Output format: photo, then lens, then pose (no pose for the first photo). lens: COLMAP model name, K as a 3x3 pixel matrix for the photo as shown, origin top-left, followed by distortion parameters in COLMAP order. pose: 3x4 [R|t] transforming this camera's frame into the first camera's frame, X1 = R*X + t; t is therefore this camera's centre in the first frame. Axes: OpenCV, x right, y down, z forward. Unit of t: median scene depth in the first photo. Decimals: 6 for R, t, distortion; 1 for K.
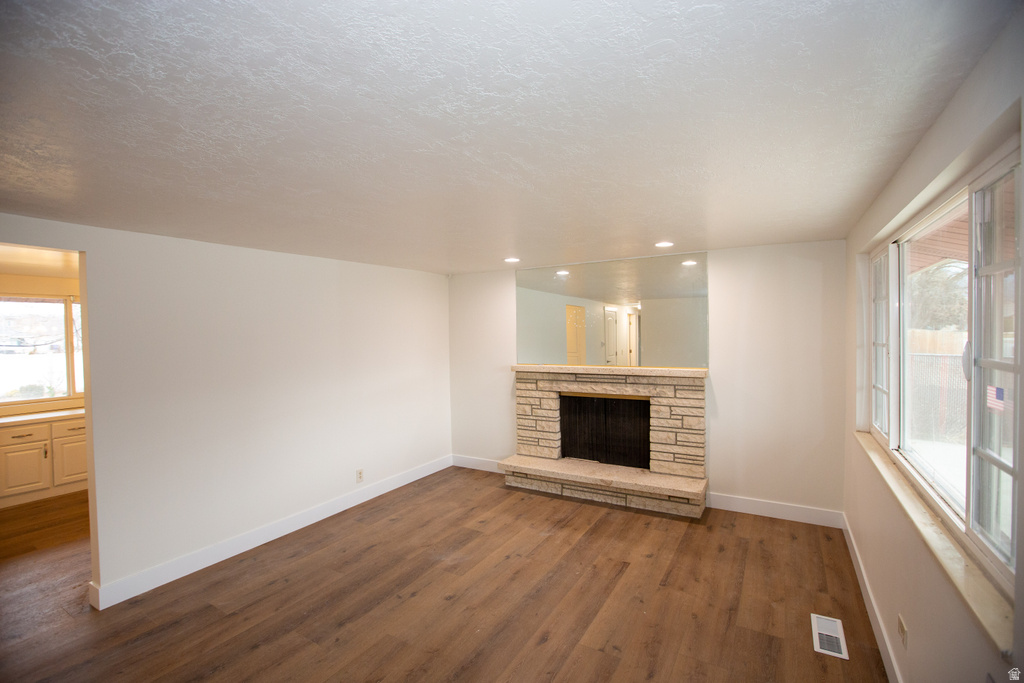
lens RADIAL K [[467.0, 0, 510.3], [0, 467.0, 340.6], [0, 0, 1]] dist [-0.049252, 0.012984]
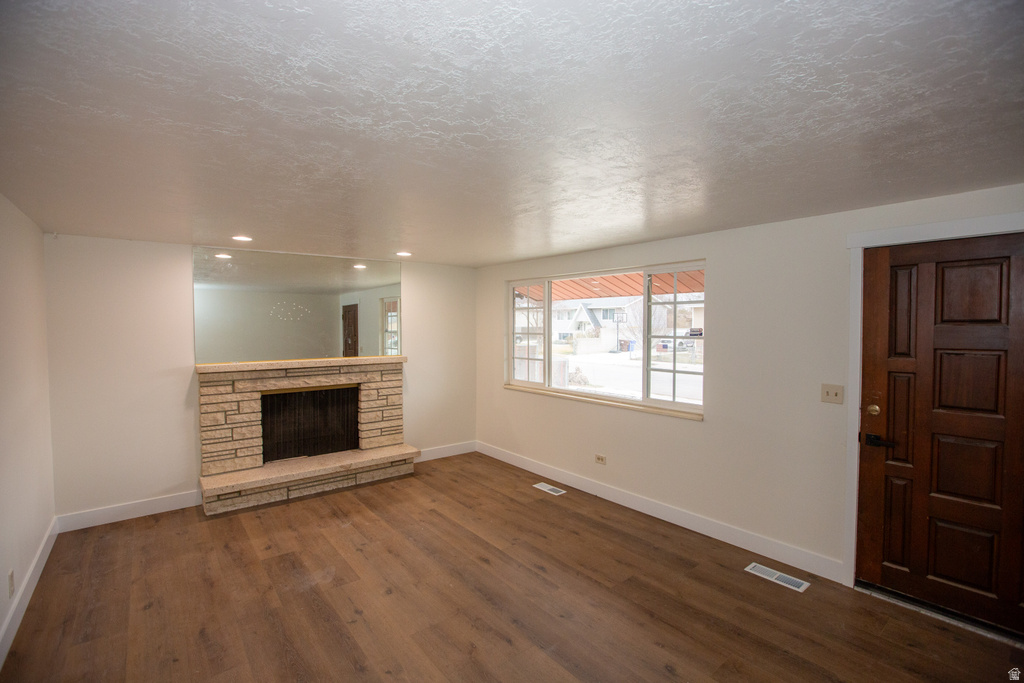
lens RADIAL K [[467.0, 0, 512.3], [0, 467.0, 333.4], [0, 0, 1]] dist [-0.049252, 0.012984]
pose [[0.332250, 0.001534, 0.943190, -0.654863], [0.012771, 0.999900, -0.006125, 0.011632], [-0.943105, 0.014080, 0.332197, 0.282843]]
